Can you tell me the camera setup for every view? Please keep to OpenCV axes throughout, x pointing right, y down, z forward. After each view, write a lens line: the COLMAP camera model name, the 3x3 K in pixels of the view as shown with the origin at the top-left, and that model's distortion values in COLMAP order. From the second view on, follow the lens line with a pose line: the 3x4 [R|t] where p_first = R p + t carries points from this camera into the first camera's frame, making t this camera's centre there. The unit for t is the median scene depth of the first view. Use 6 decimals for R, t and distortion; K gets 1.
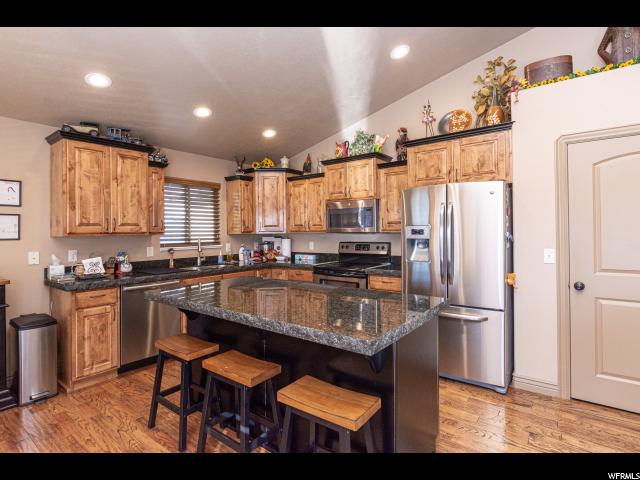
lens RADIAL K [[339.2, 0, 322.4], [0, 339.2, 228.0], [0, 0, 1]] dist [0.000560, 0.000425]
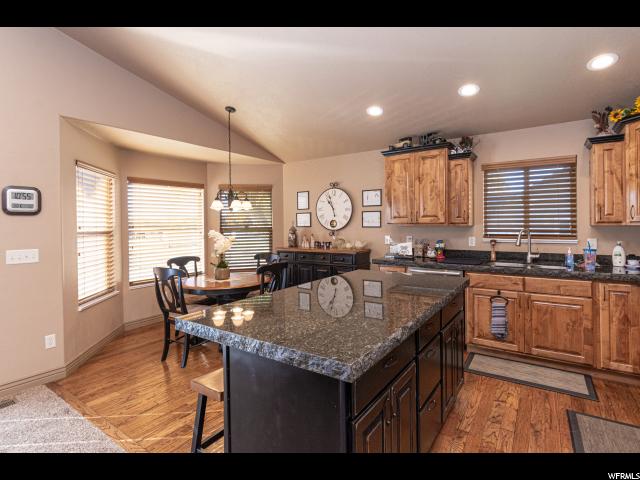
lens RADIAL K [[319.3, 0, 315.6], [0, 319.3, 226.7], [0, 0, 1]] dist [0.000064, -0.000258]
pose [[0.049853, 0.019628, -0.998564, 0.486543], [0.017877, 0.999629, 0.020542, -0.003426], [0.998597, -0.018875, 0.049484, 0.557821]]
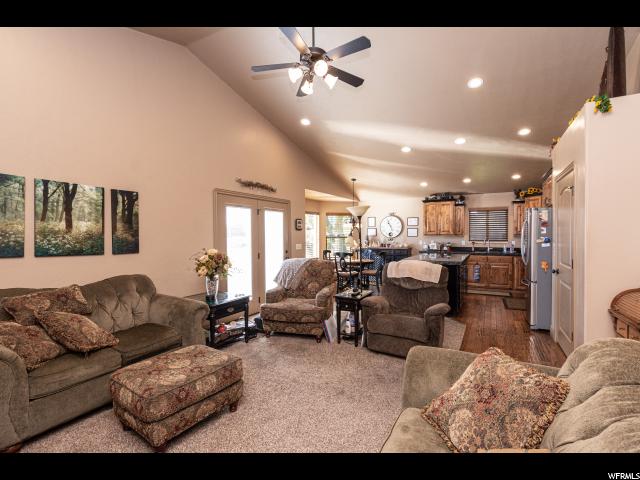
lens RADIAL K [[284.1, 0, 316.1], [0, 284.1, 240.5], [0, 0, 1]] dist [-0.000279, 0.000108]
pose [[0.120410, 0.028567, -0.992313, 1.424462], [0.007897, 0.999527, 0.029733, -0.010846], [0.992693, -0.011416, 0.120128, -0.221776]]
